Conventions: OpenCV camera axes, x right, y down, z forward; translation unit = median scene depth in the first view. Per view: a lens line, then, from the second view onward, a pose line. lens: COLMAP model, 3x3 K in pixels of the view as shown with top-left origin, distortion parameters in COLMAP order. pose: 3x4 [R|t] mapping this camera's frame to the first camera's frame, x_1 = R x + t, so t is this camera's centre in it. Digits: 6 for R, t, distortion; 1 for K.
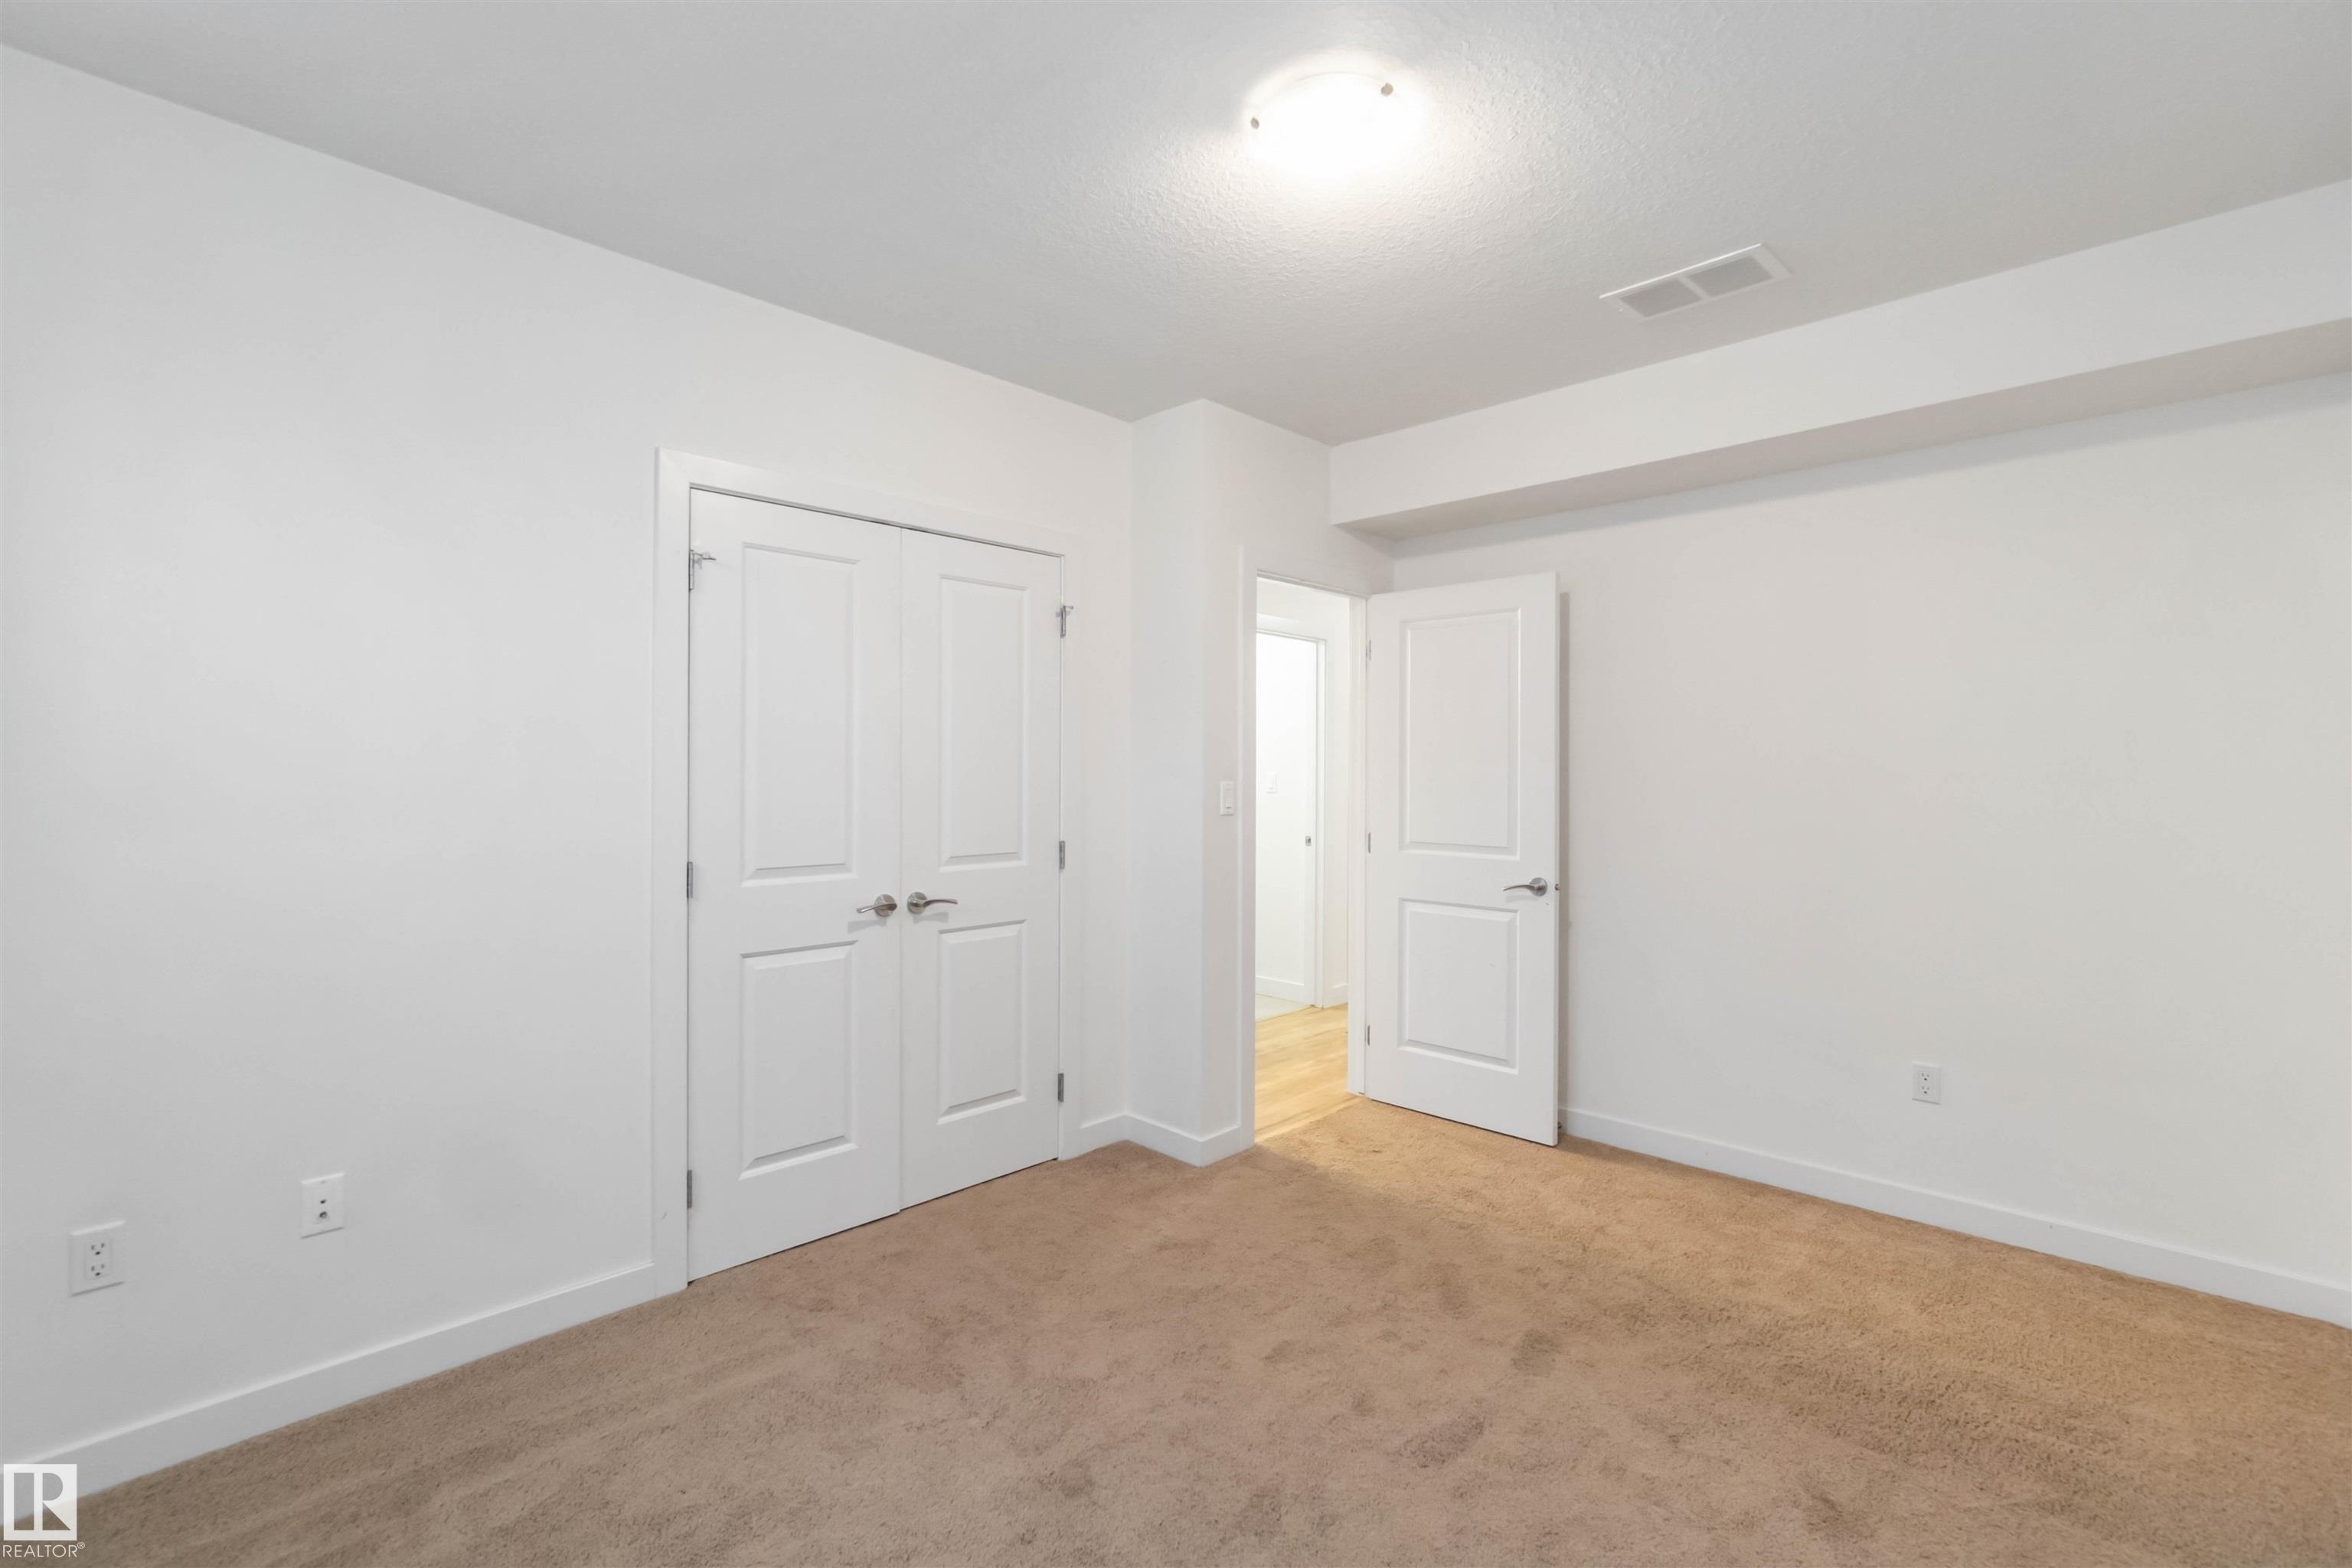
lens RADIAL K [[1038.0, 0, 1233.0], [0, 1038.0, 770.8], [0, 0, 1]] dist [0.000974, -0.000476]
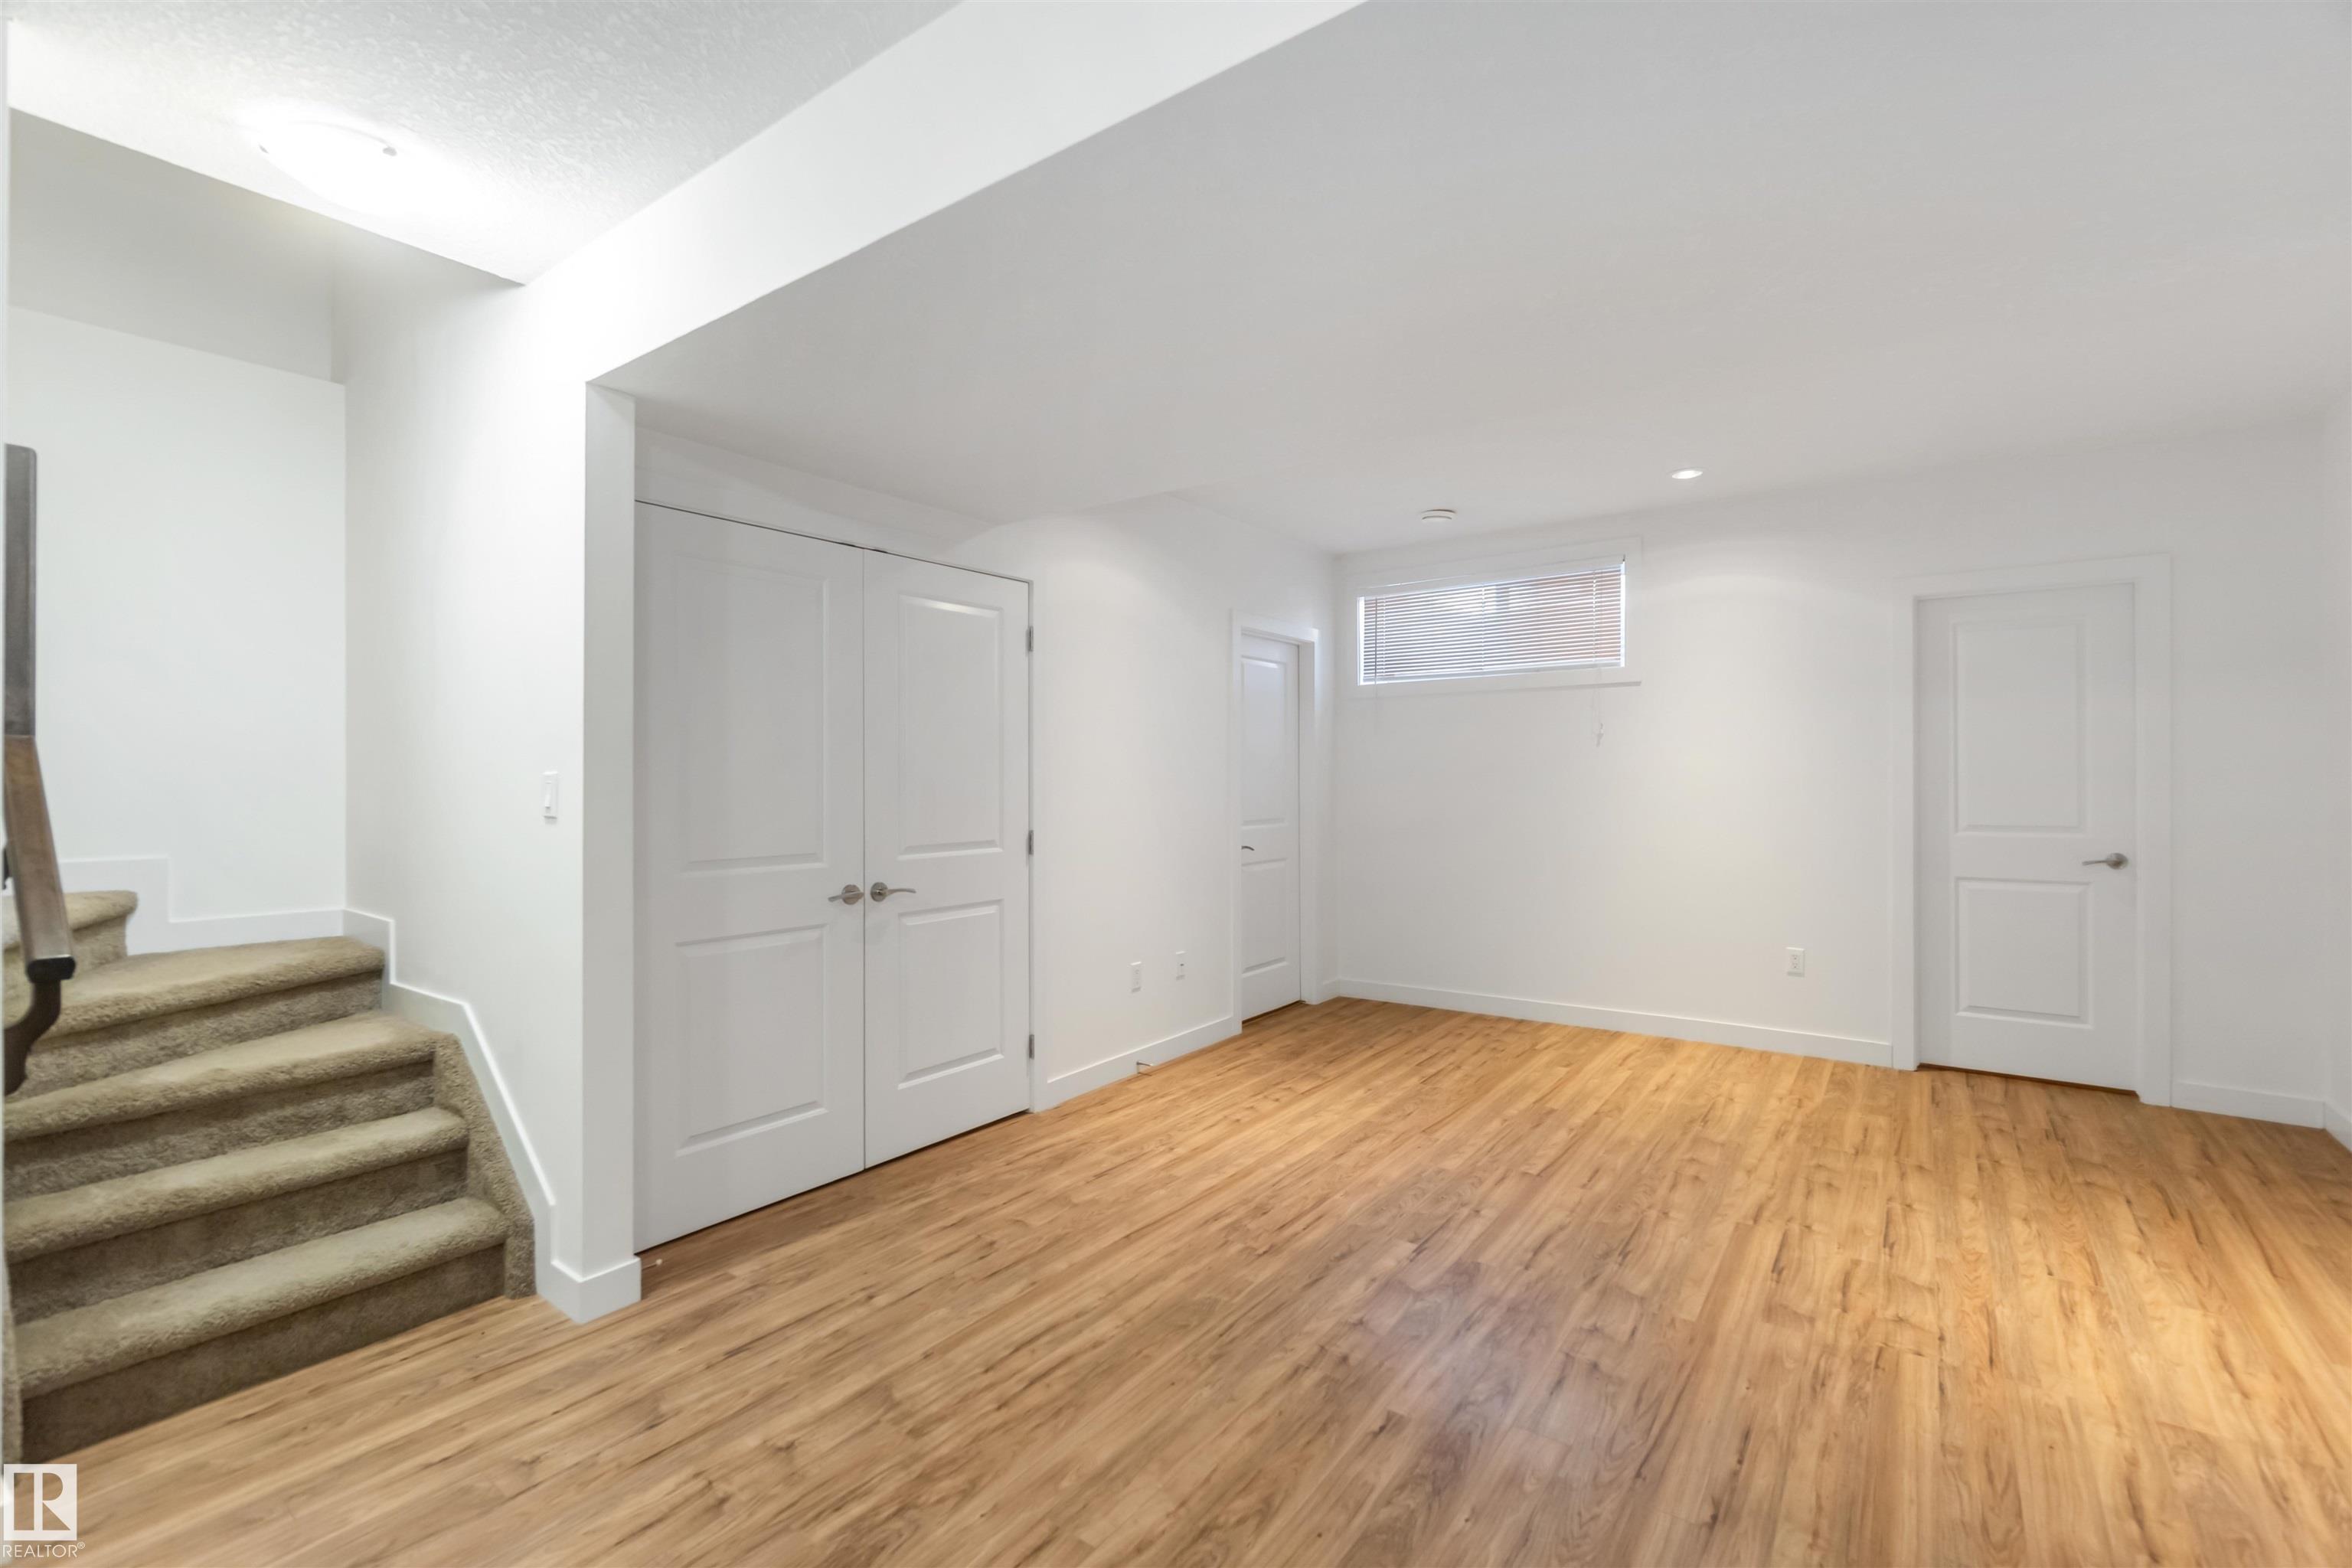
lens RADIAL K [[1038.0, 0, 1190.9], [0, 1038.0, 764.7], [0, 0, 1]] dist [0.000974, -0.000476]
pose [[0.990411, 0.005367, 0.138051, -0.134644], [-0.004596, 0.999972, -0.005899, -0.000972], [-0.138079, 0.005208, 0.990408, -0.147261]]
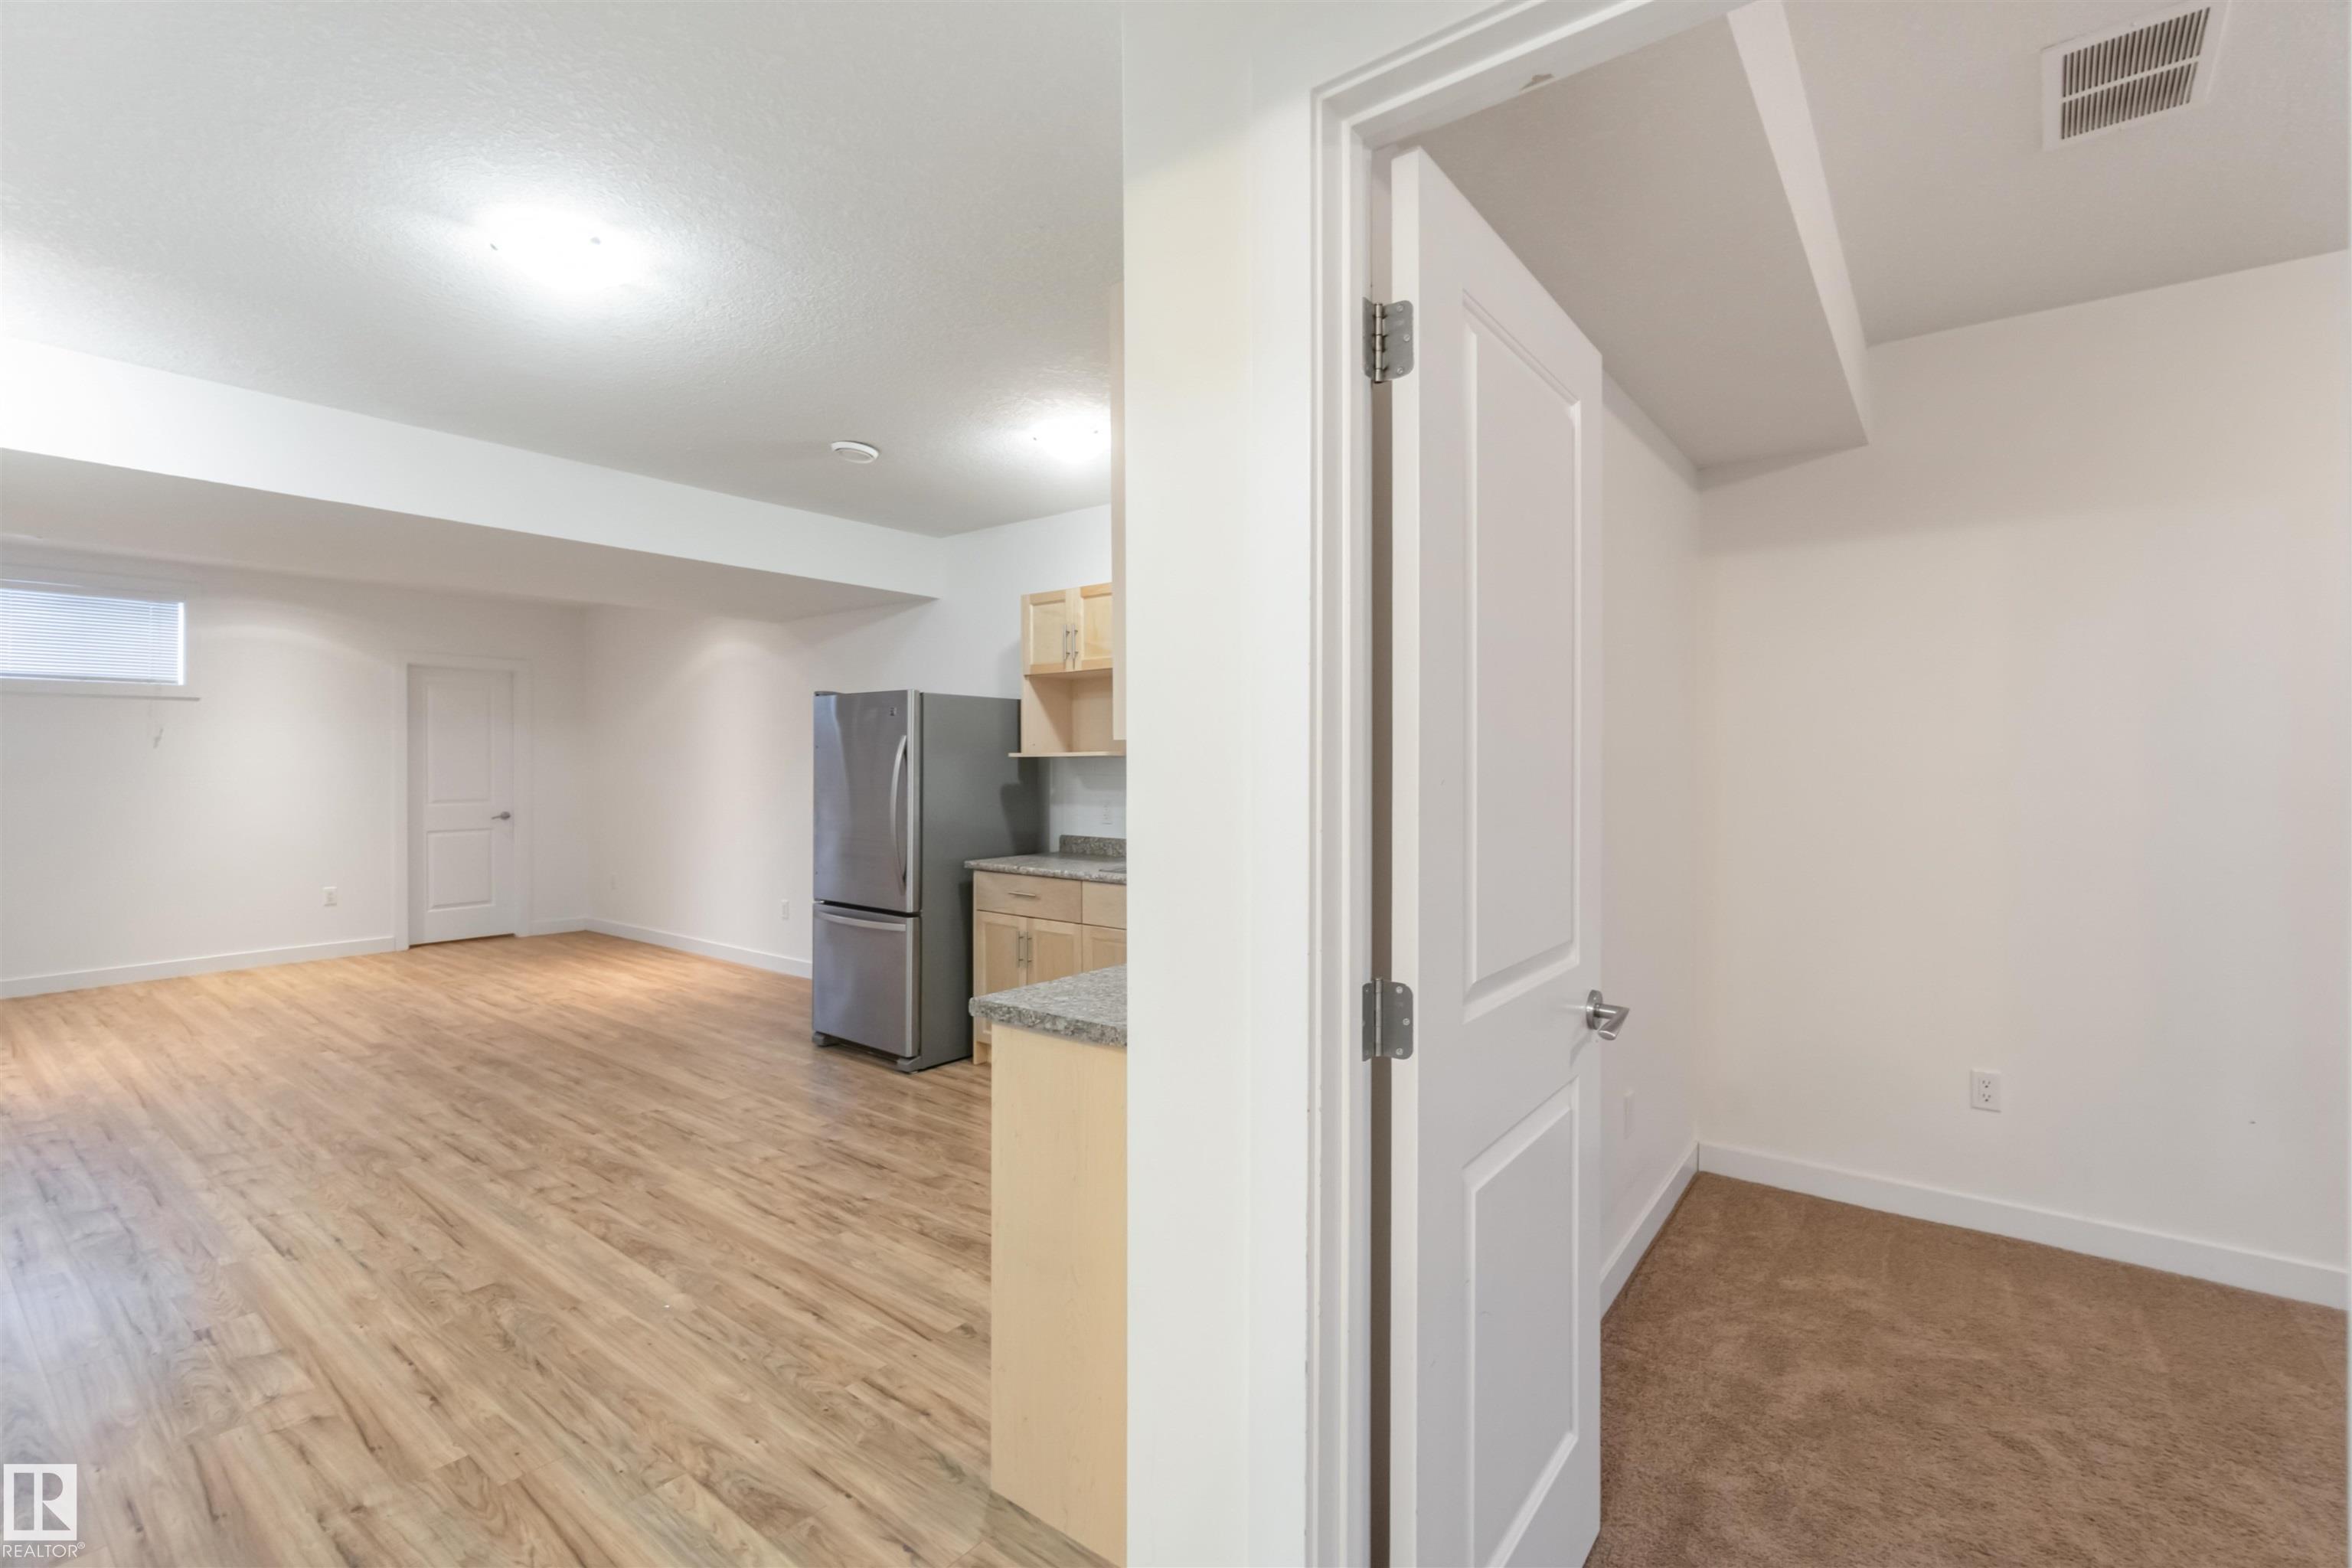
lens RADIAL K [[1038.0, 0, 1167.9], [0, 1038.0, 785.0], [0, 0, 1]] dist [0.000974, -0.000476]
pose [[-0.107813, -0.010884, 0.994112, -3.664964], [-0.000034, 0.999940, 0.010944, 0.014203], [-0.994171, 0.001147, -0.107807, -0.638287]]
